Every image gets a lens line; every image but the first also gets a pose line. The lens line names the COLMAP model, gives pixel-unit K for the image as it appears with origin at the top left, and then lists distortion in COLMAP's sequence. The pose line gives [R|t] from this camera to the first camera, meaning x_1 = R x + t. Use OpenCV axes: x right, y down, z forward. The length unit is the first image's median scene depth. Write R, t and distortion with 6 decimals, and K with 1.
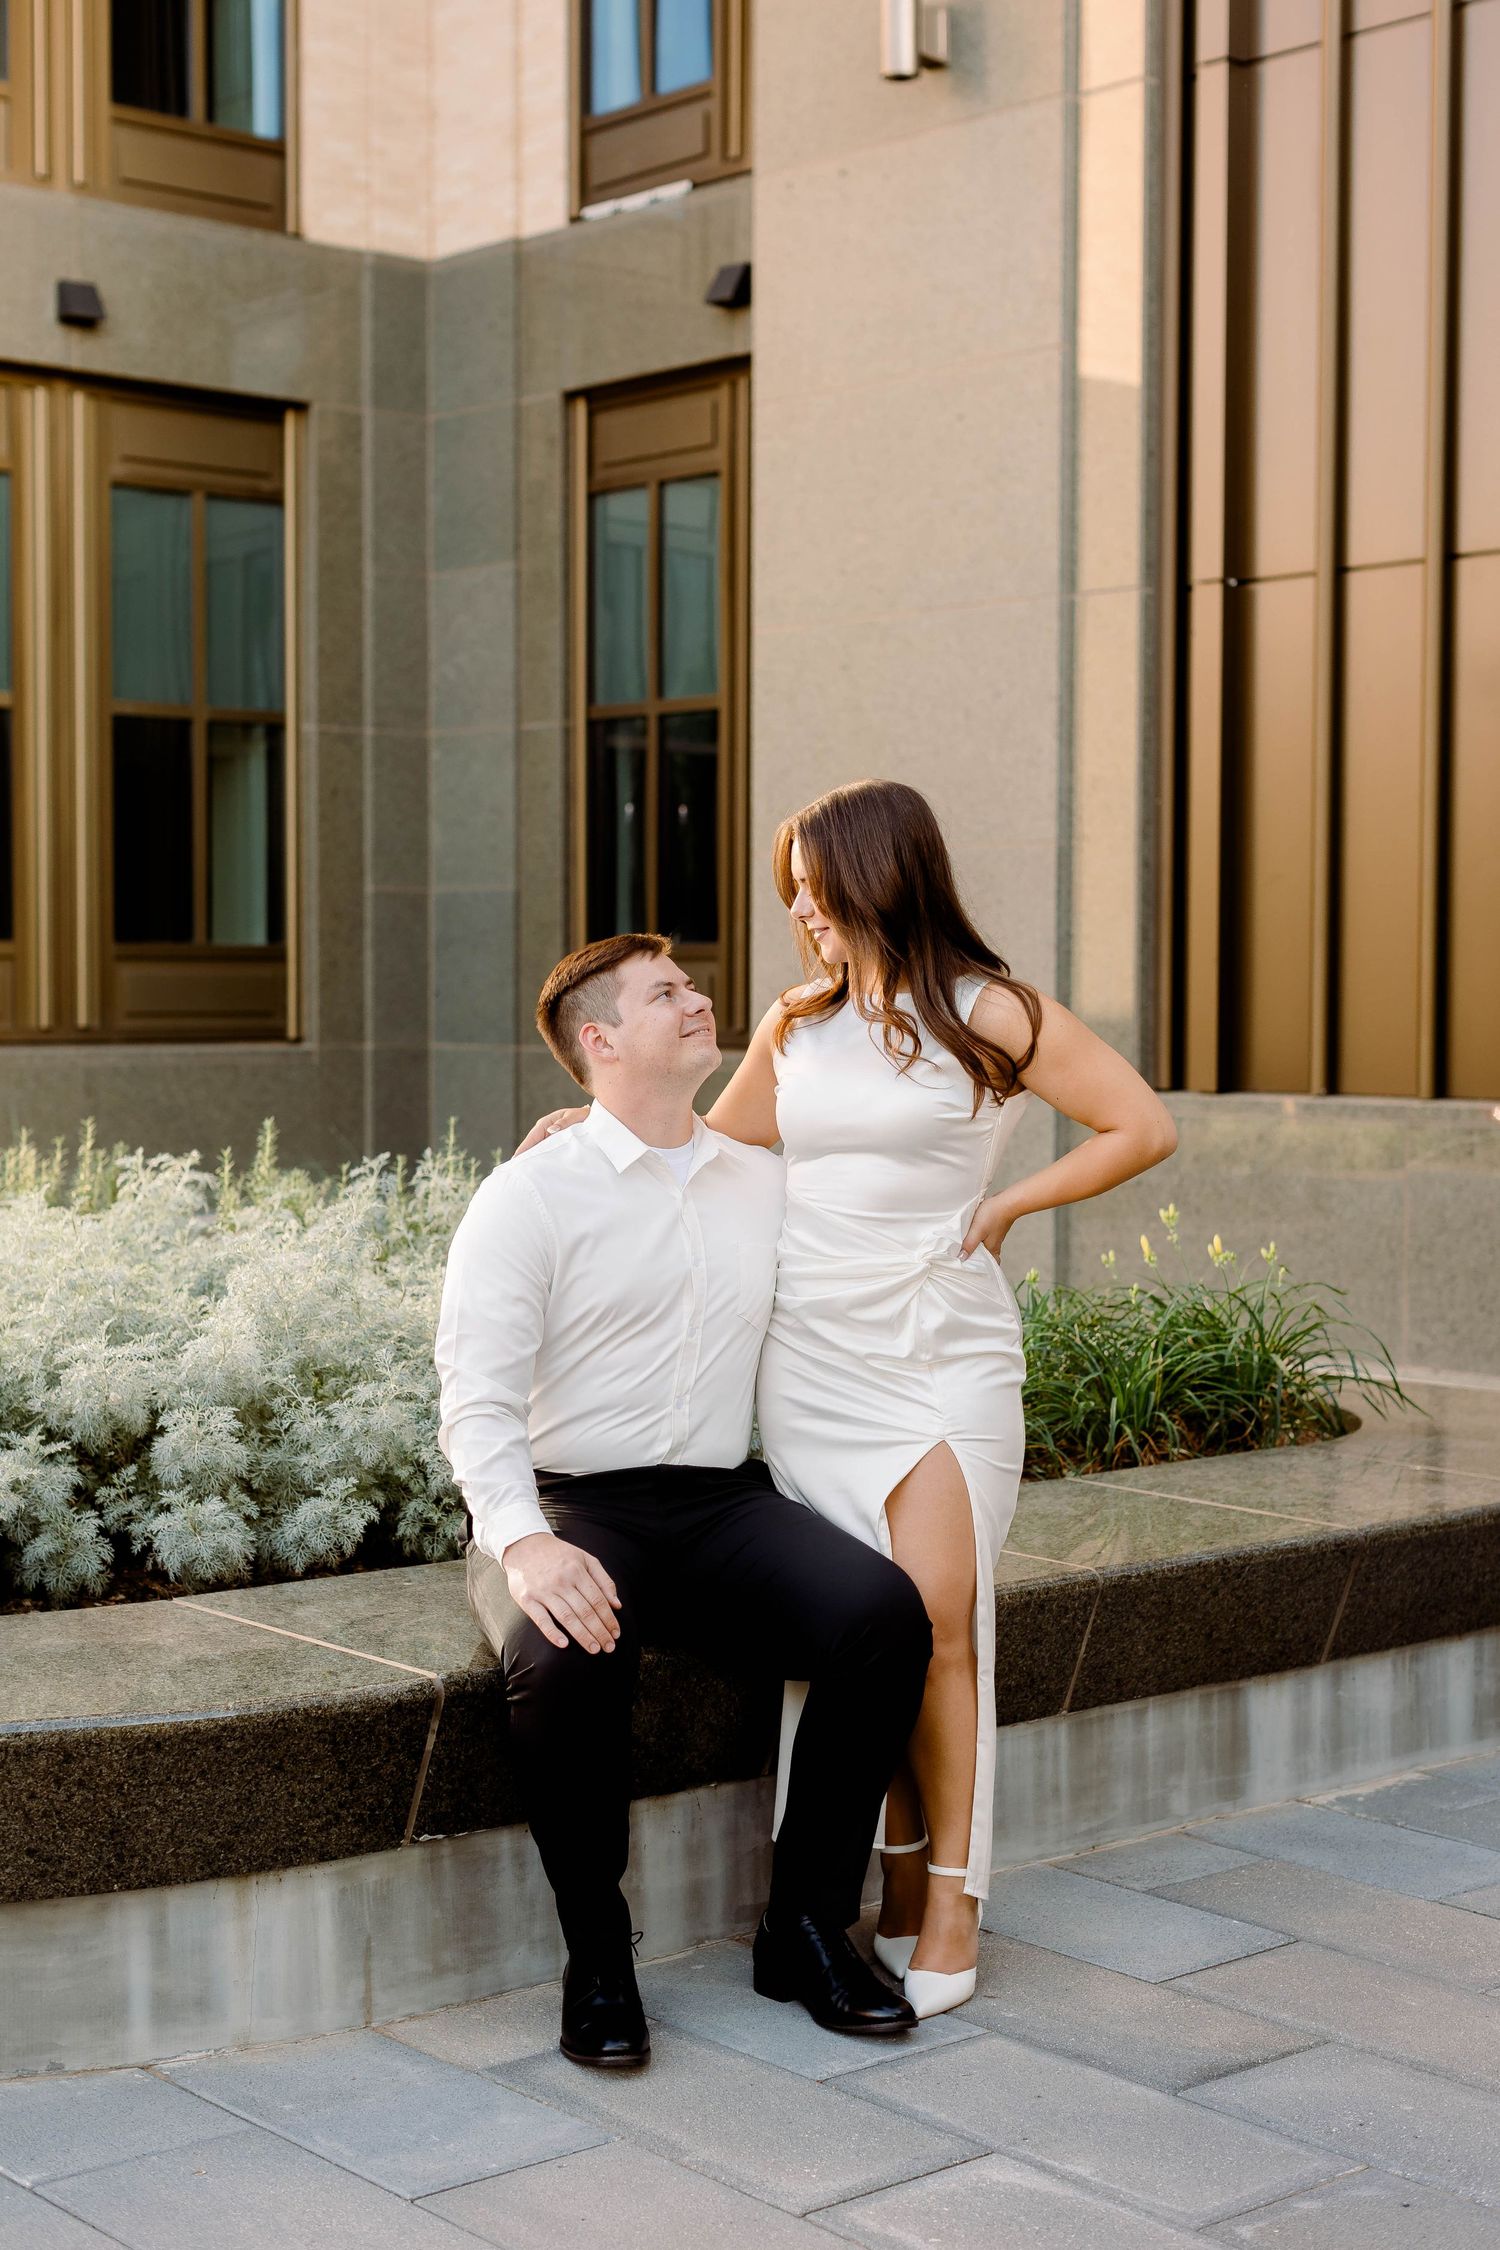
lens RADIAL K [[3279.8, 0, 750.0], [0, 3279.8, 1125.0], [0, 0, 1]] dist [0.035218, -0.067156]
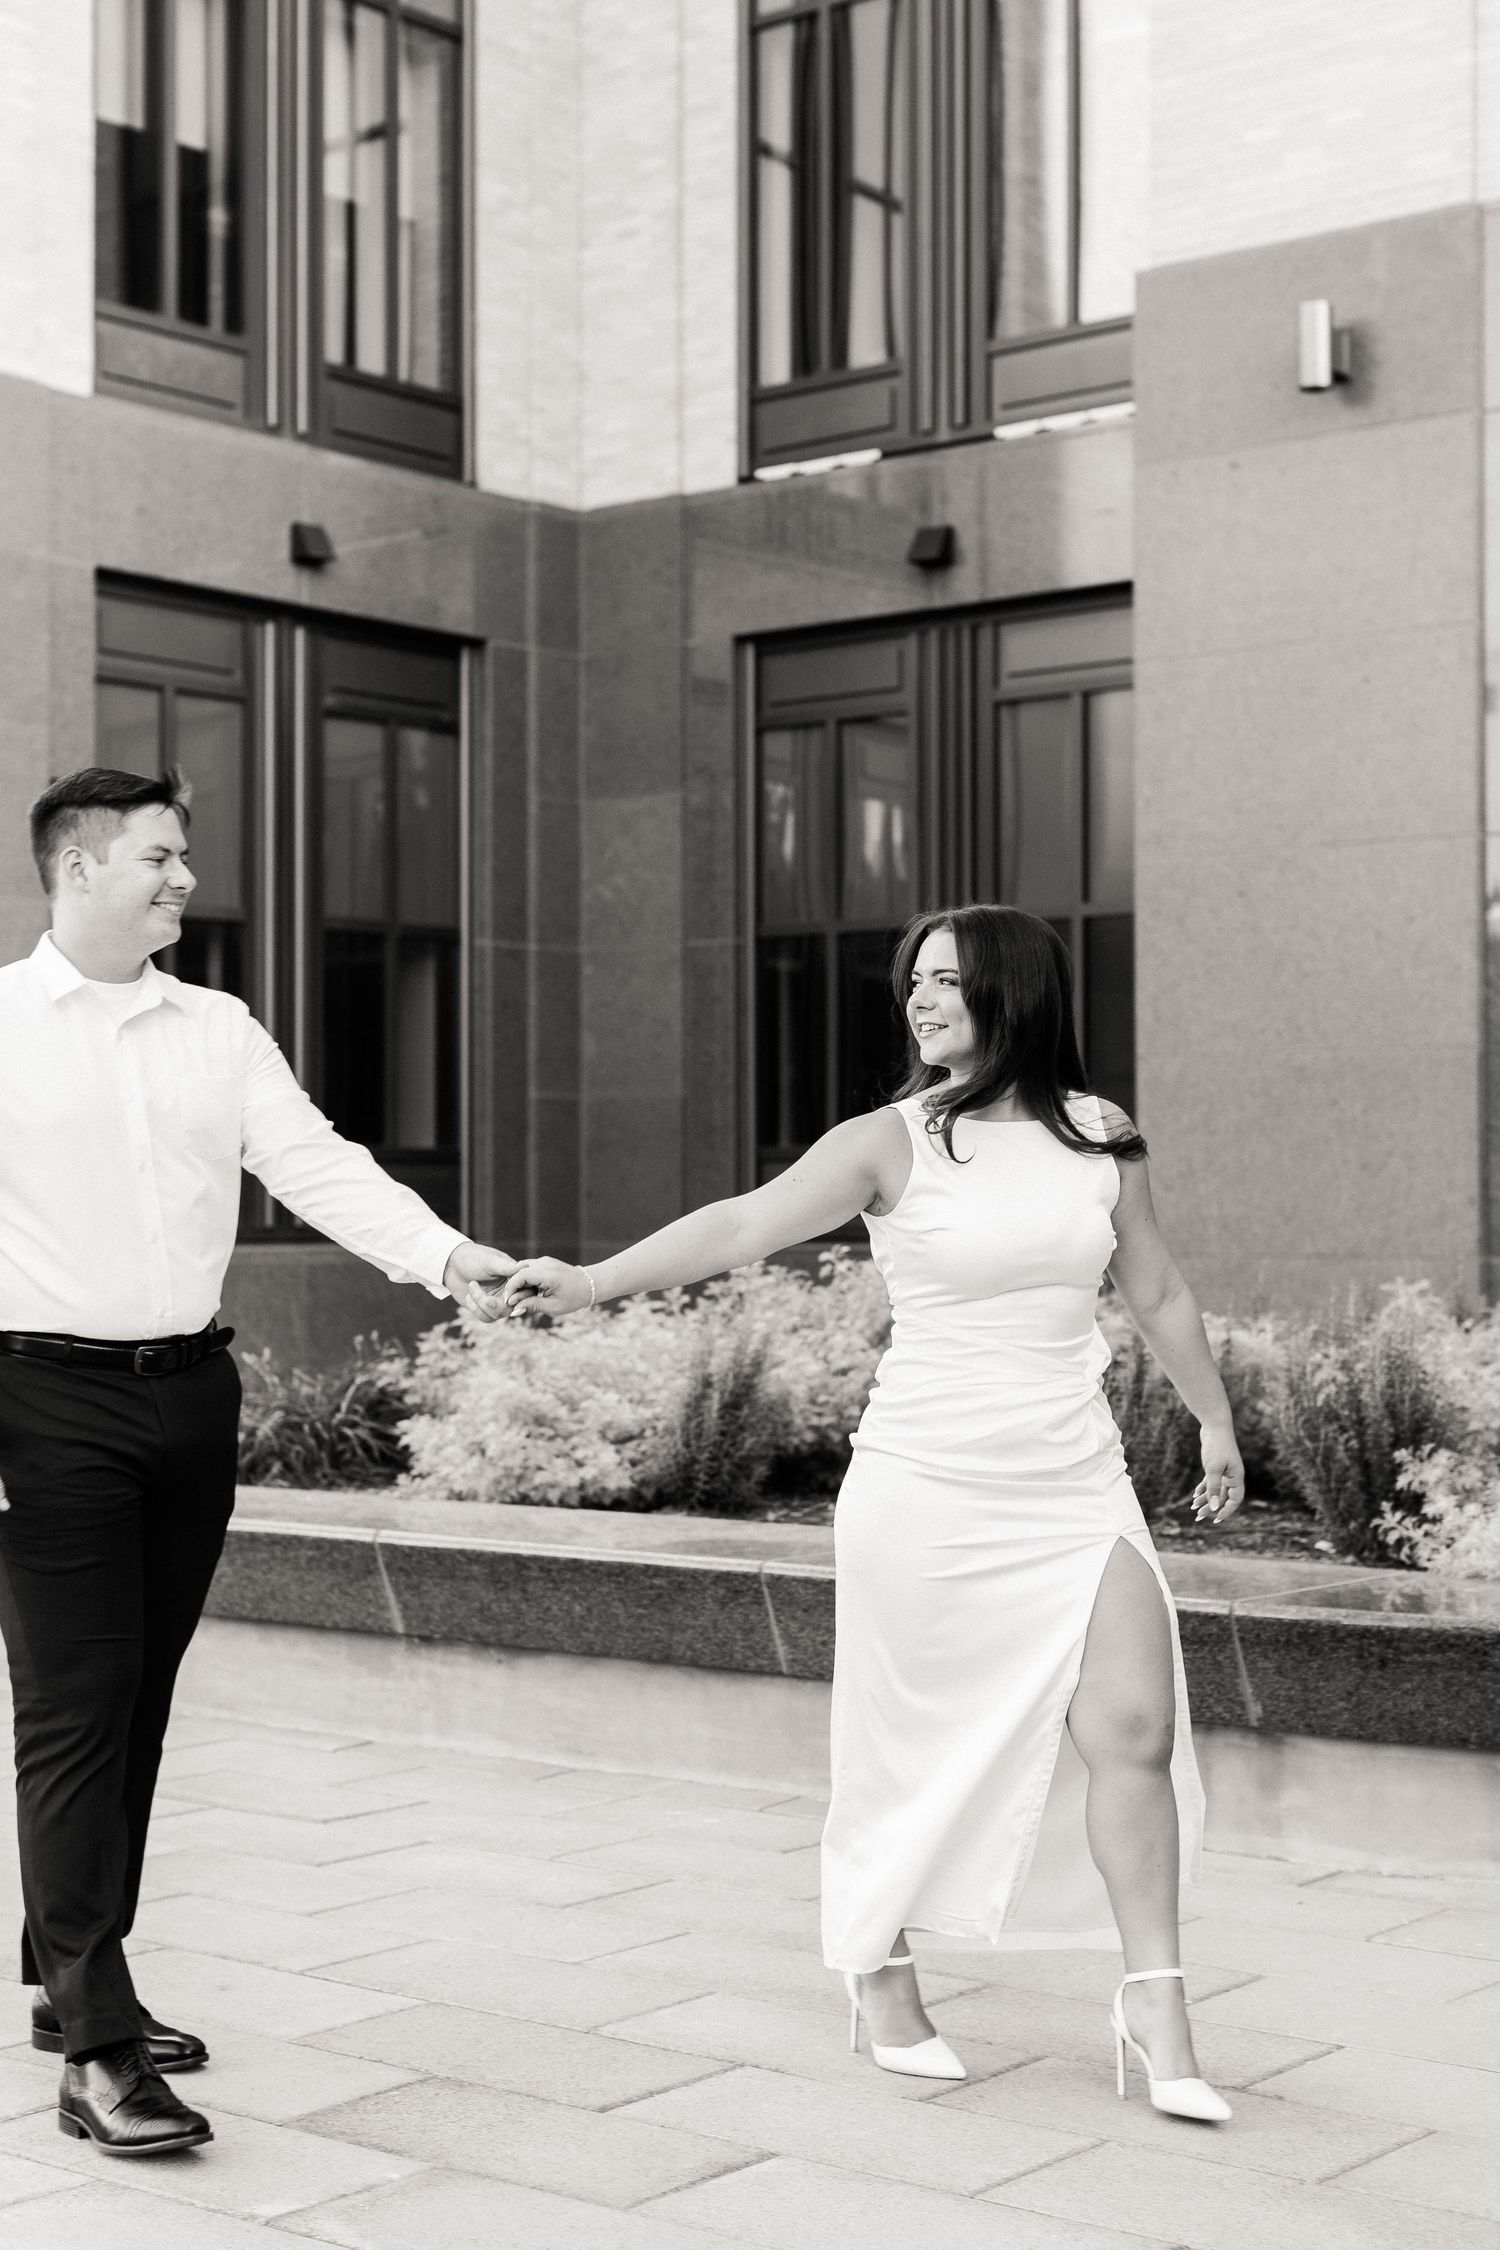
lens RADIAL K [[3394.9, 0, 721.7], [0, 3394.9, 1127.2], [0, 0, 1]] dist [0.033120, -0.061230]
pose [[0.985078, -0.001200, 0.172102, -0.261469], [0.012926, 0.997667, -0.067029, 0.013028], [-0.171620, 0.068253, 0.982796, -0.087741]]
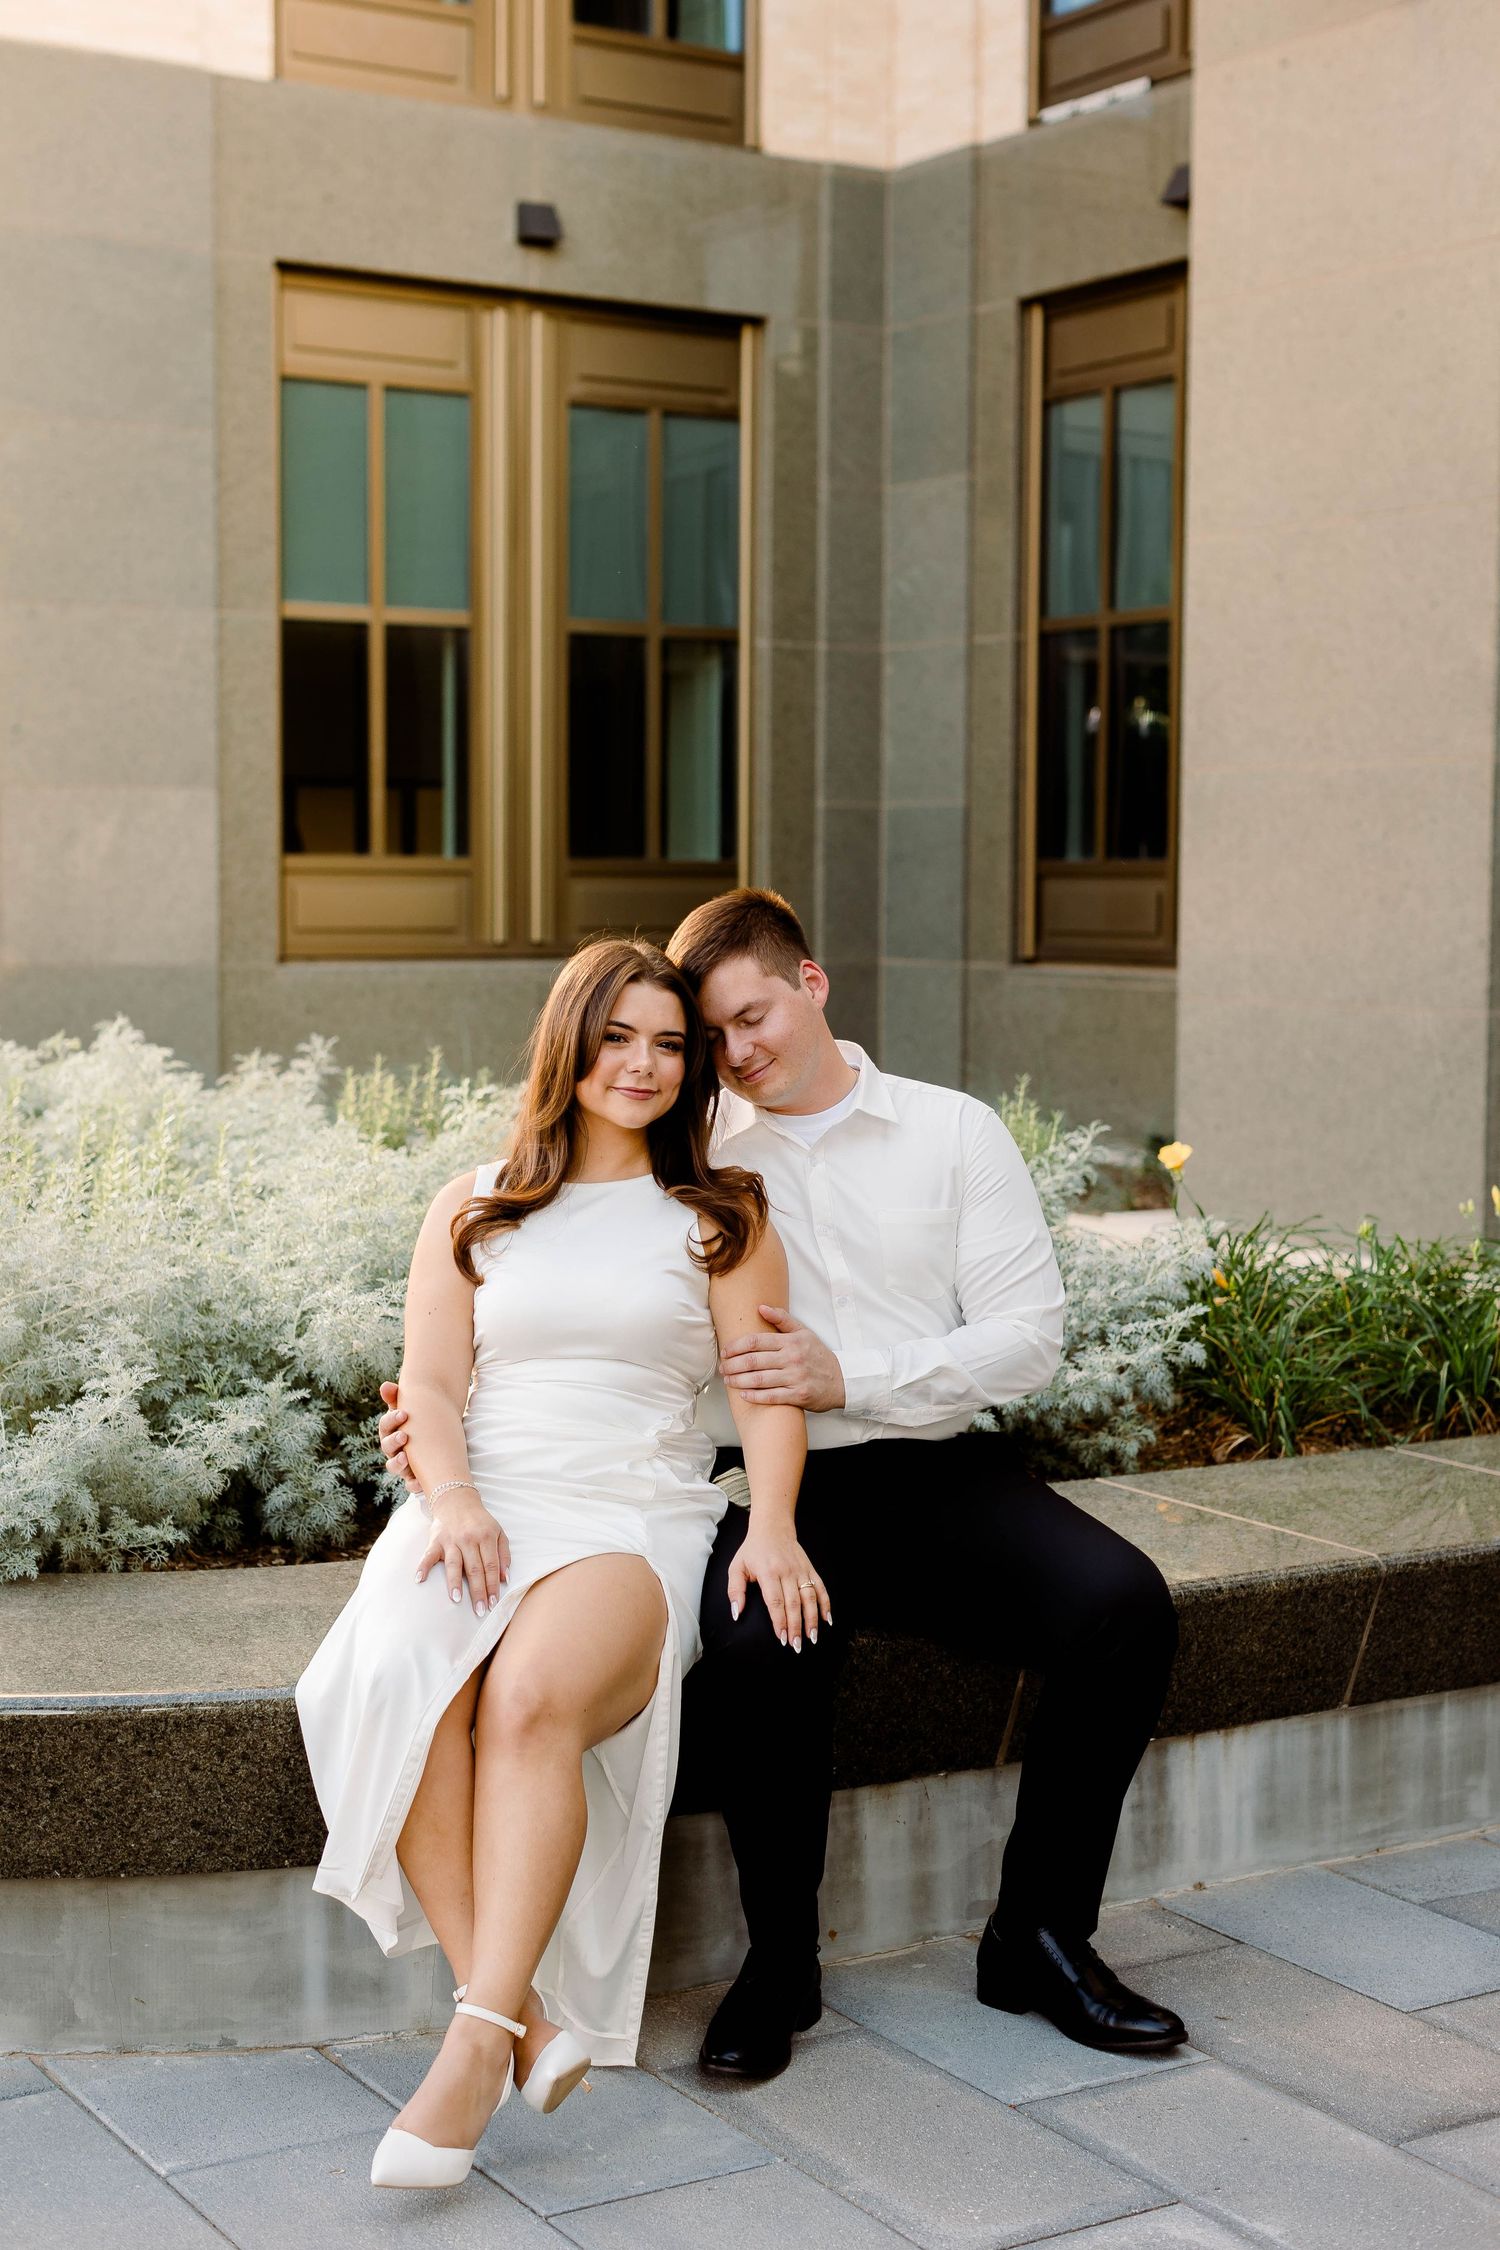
lens RADIAL K [[3239.0, 0, 750.0], [0, 3239.0, 1125.0], [0, 0, 1]] dist [0.022325, -0.013631]
pose [[0.987477, 0.014077, -0.157136, 0.020648], [-0.009541, 0.999517, 0.029581, -0.003492], [0.157477, -0.027711, 0.987134, 0.019529]]
